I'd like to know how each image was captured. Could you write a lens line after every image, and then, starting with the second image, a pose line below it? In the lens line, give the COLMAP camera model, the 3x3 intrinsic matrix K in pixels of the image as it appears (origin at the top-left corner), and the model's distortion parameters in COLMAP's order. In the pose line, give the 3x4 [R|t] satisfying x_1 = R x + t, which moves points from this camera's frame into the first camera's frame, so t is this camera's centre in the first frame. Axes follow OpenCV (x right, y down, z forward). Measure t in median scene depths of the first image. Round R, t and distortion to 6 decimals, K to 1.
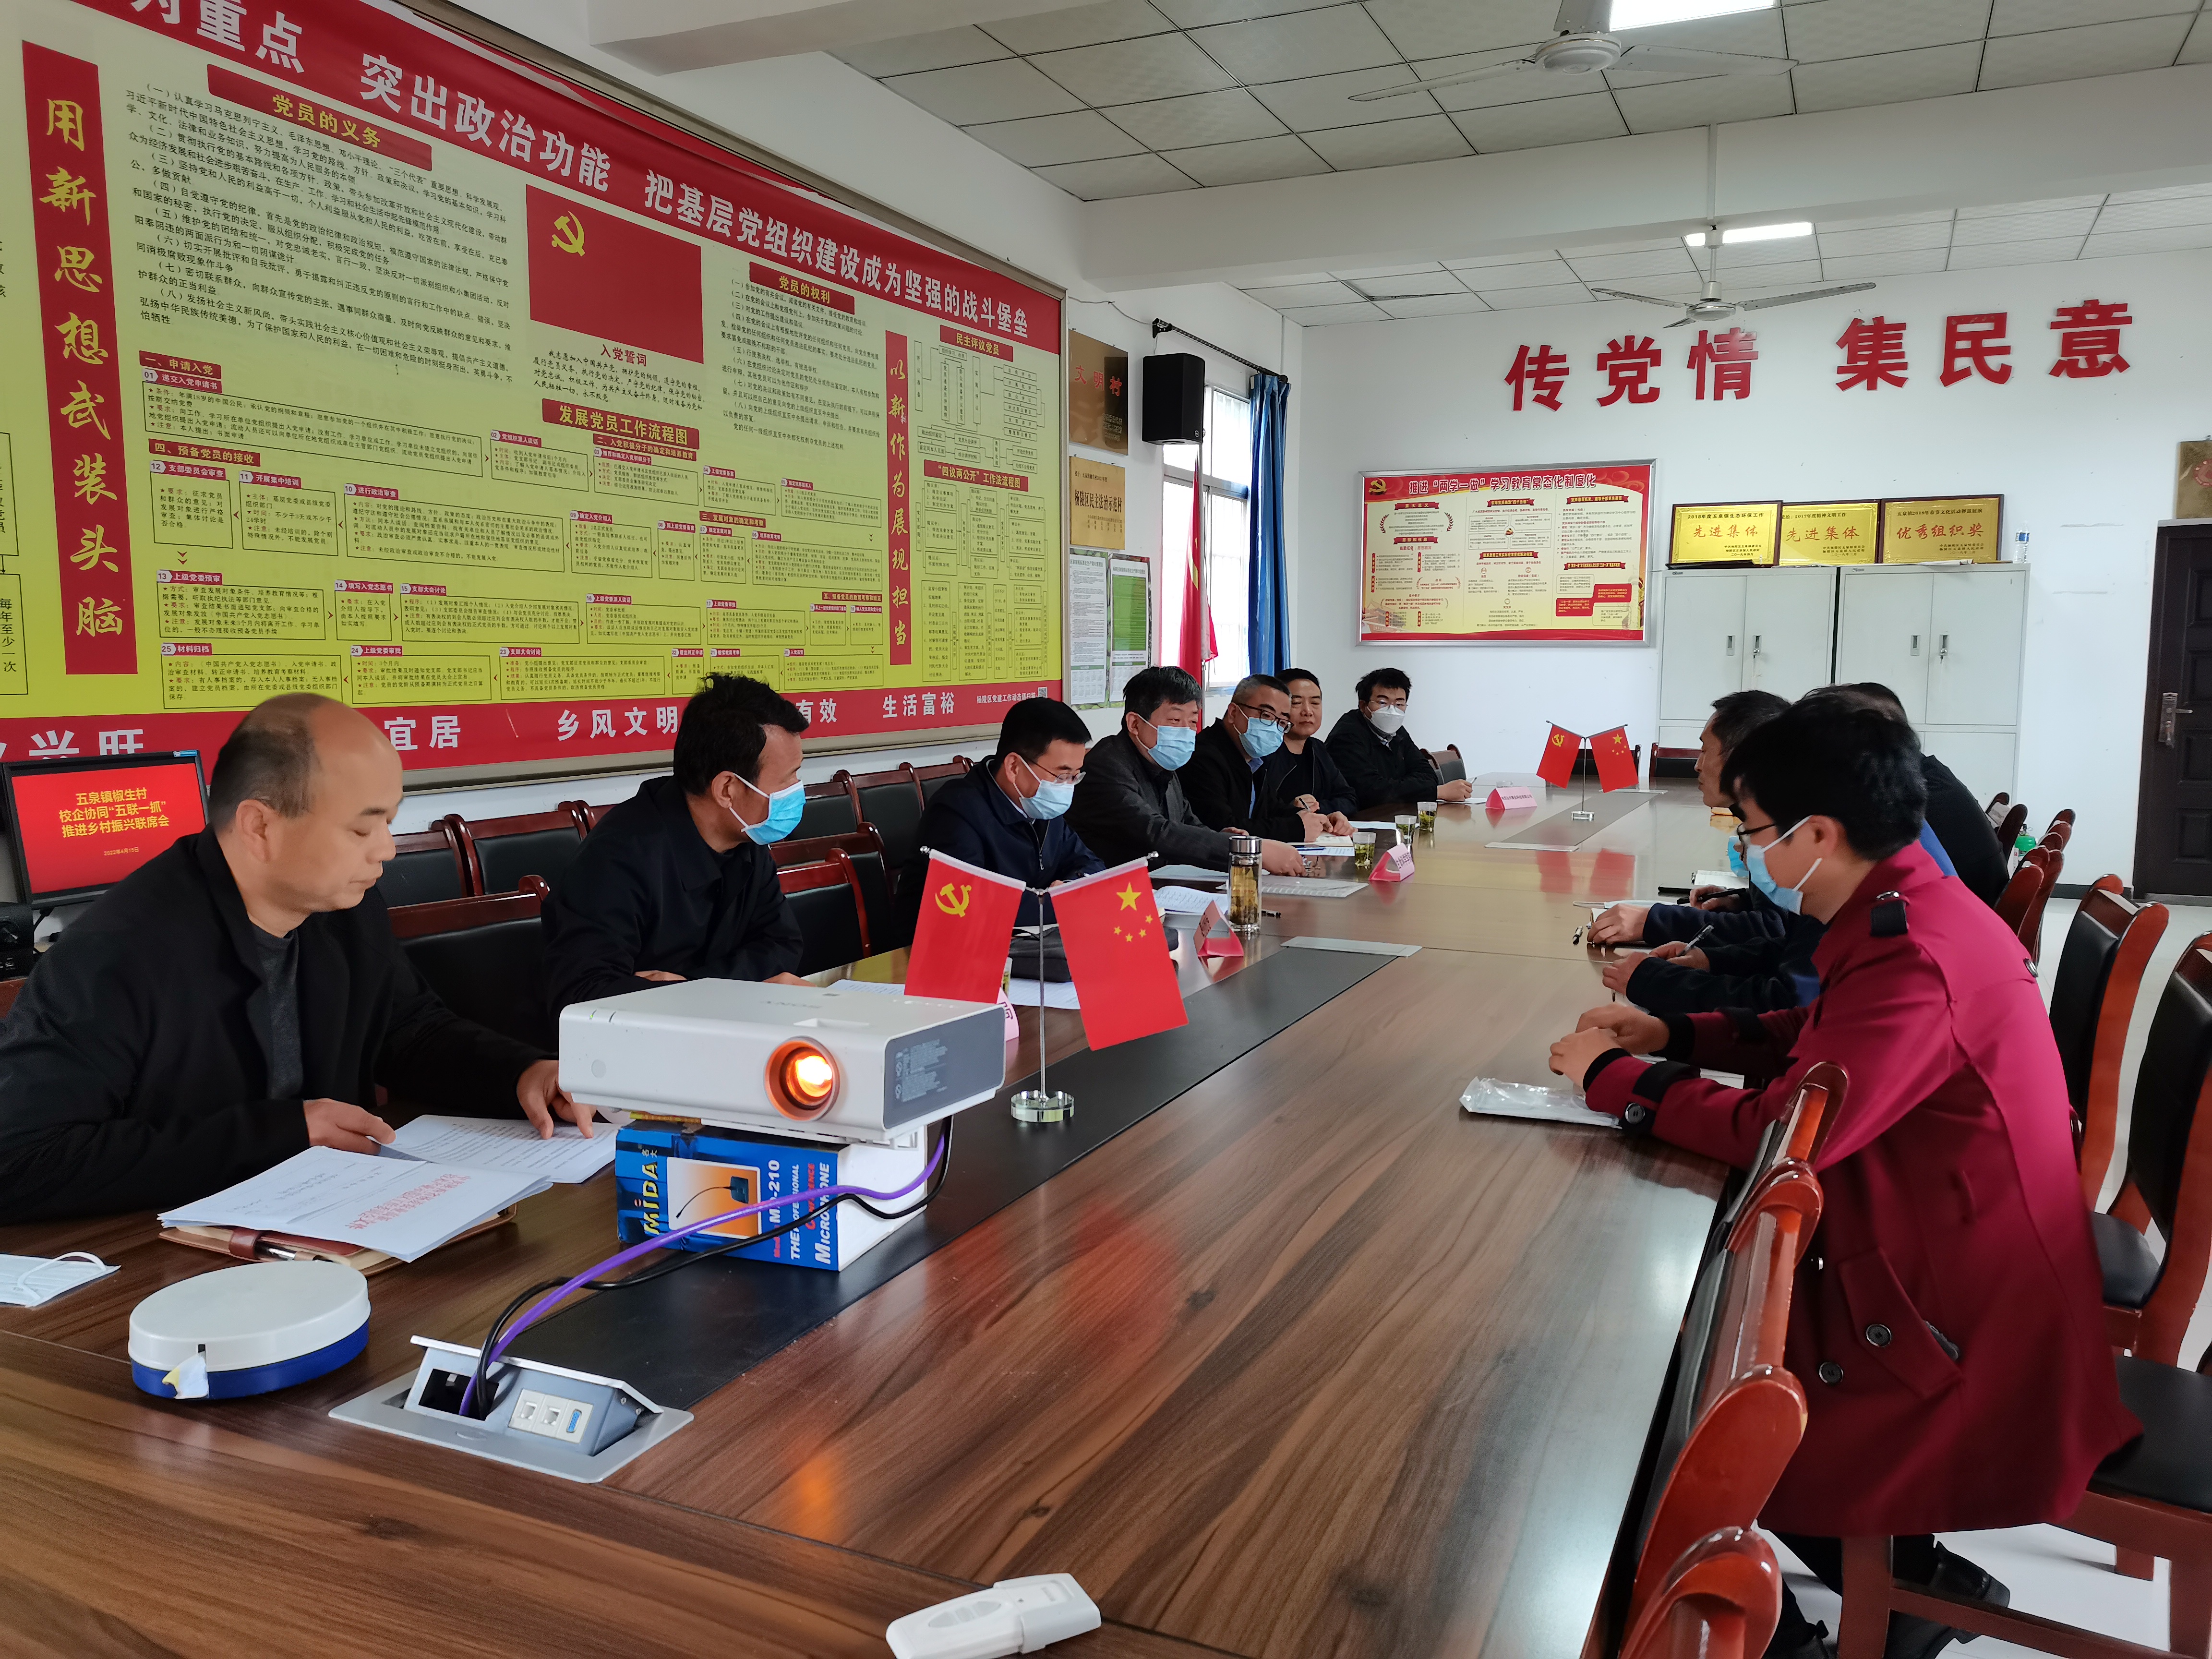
lens RADIAL K [[1674.6, 0, 1106.2], [0, 1674.6, 835.4], [0, 0, 1]] dist [0.006218, 0.001952]
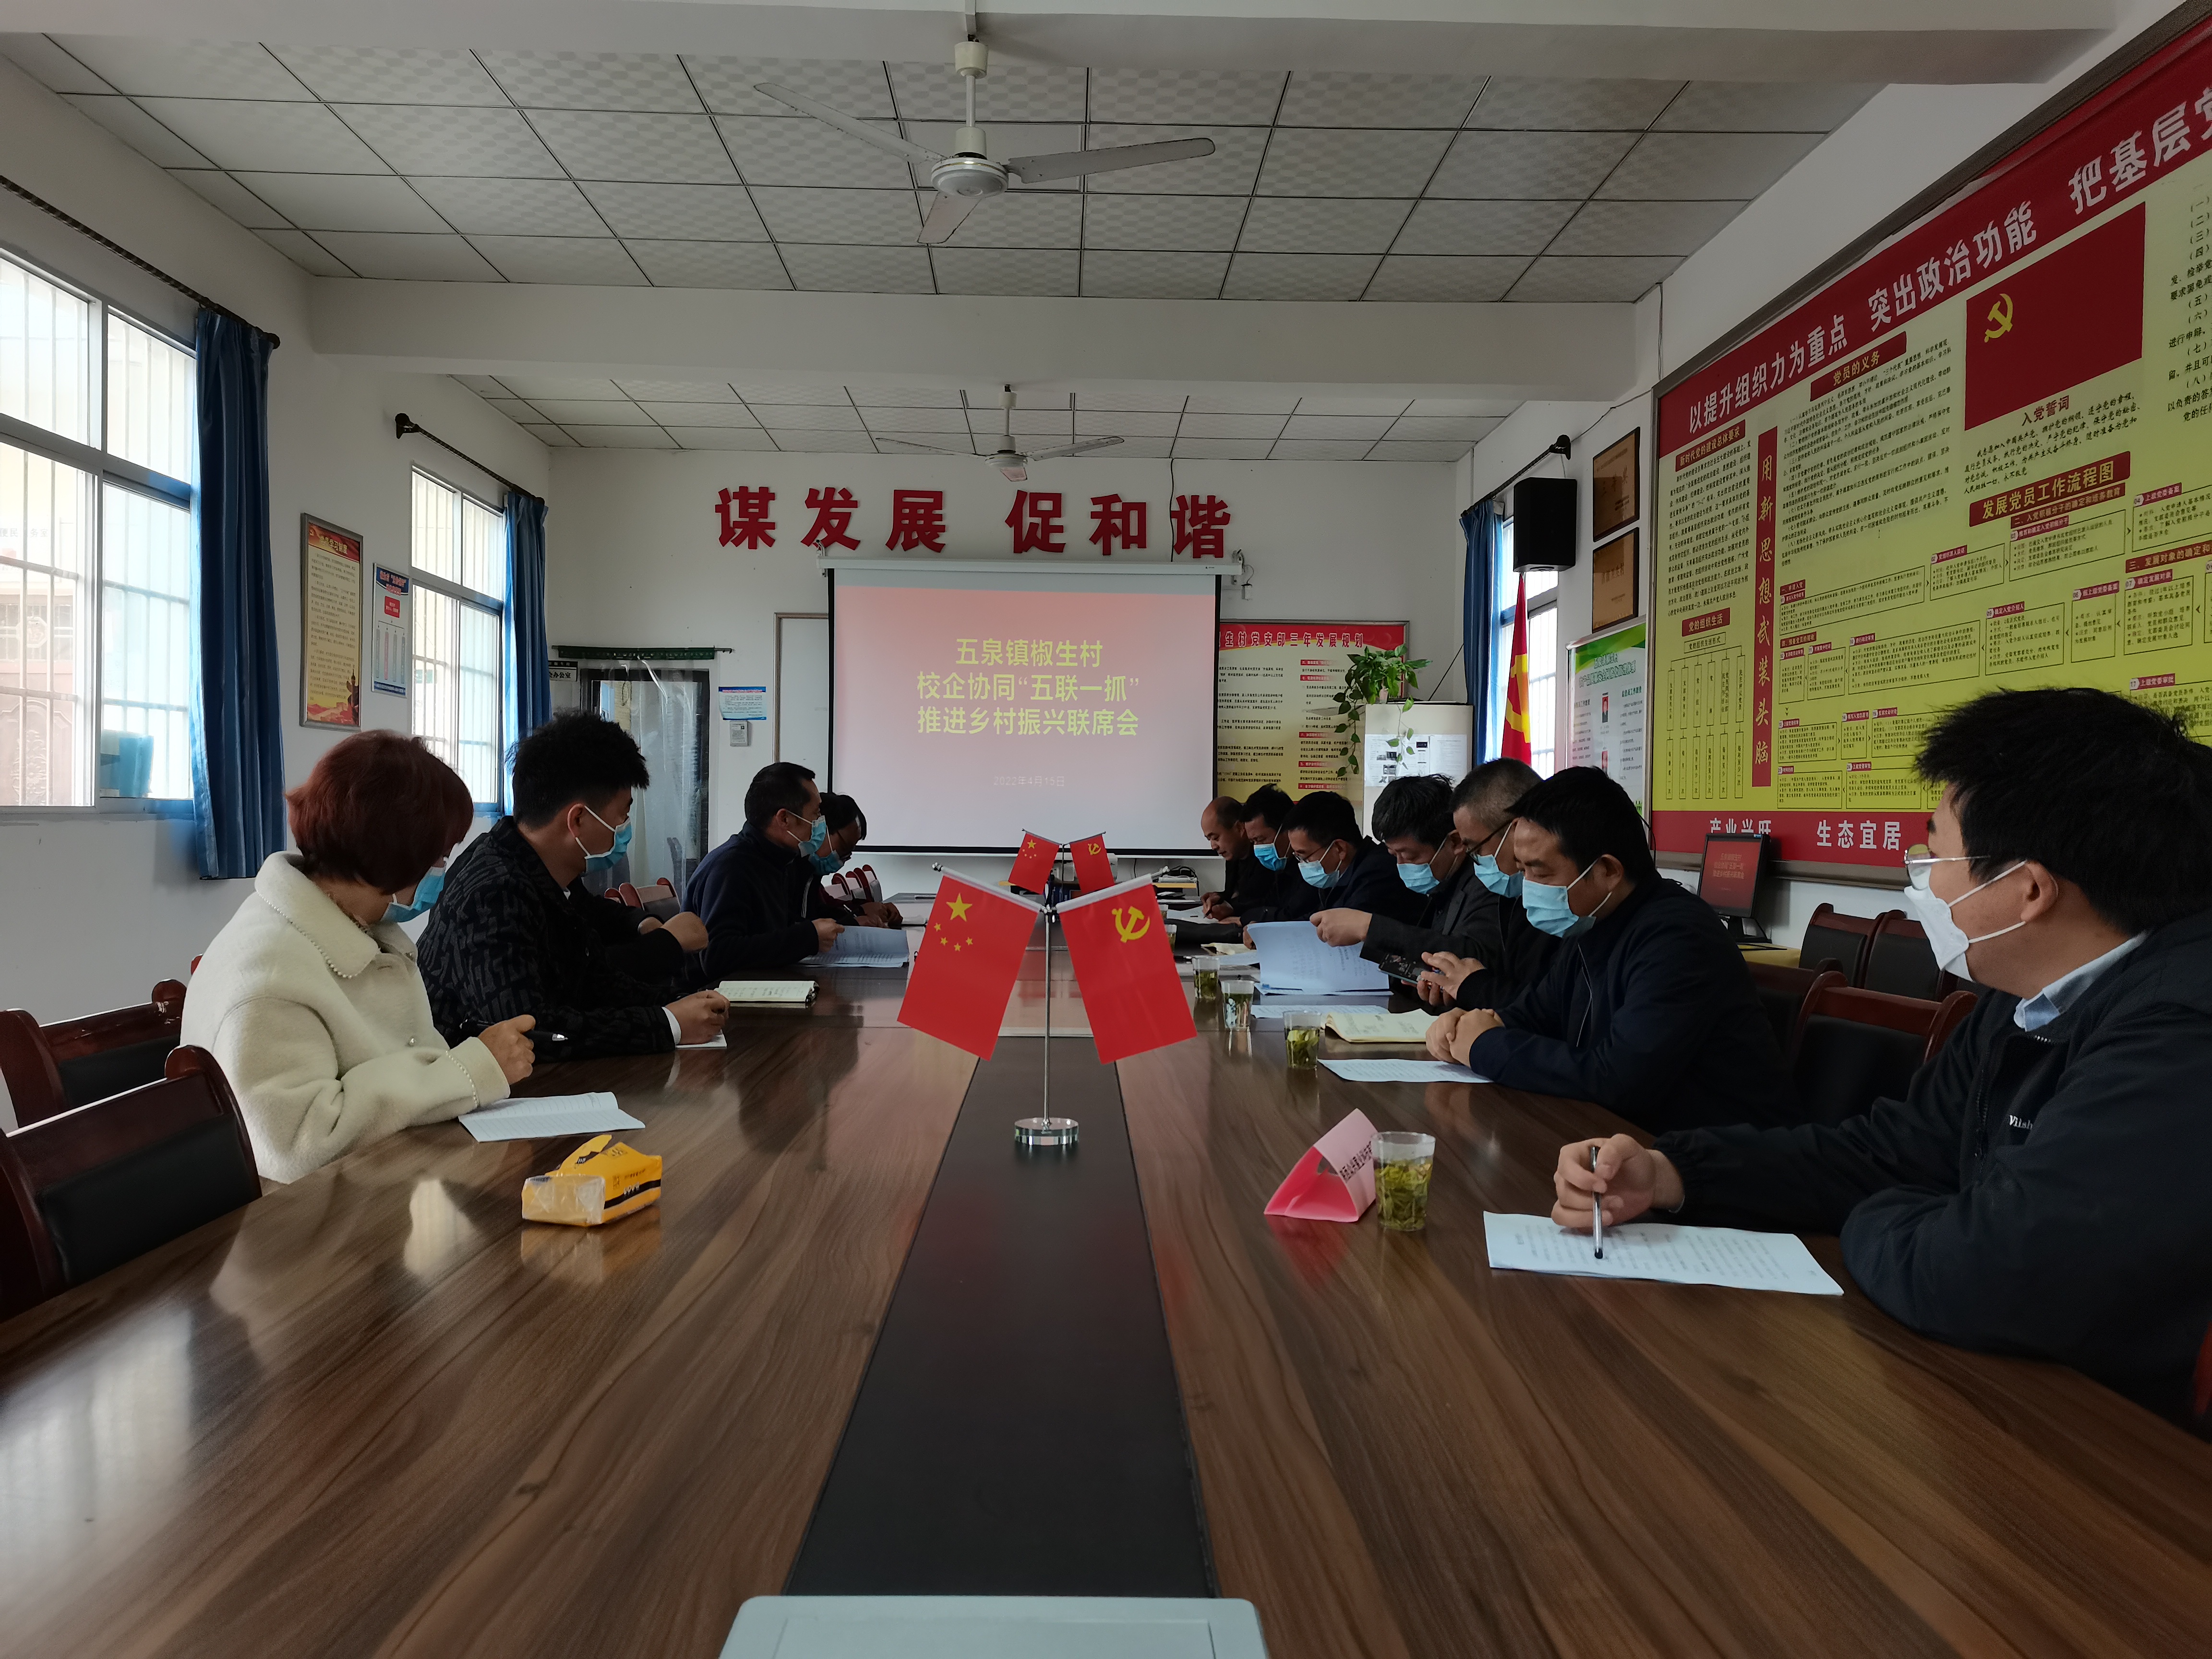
lens RADIAL K [[1674.6, 0, 1104.3], [0, 1674.6, 831.3], [0, 0, 1]] dist [0.006218, 0.001952]
pose [[-0.897497, -0.010623, -0.440893, 0.528076], [-0.063886, 0.992297, 0.106140, -0.136805], [0.436370, 0.123428, -0.891262, 1.611697]]
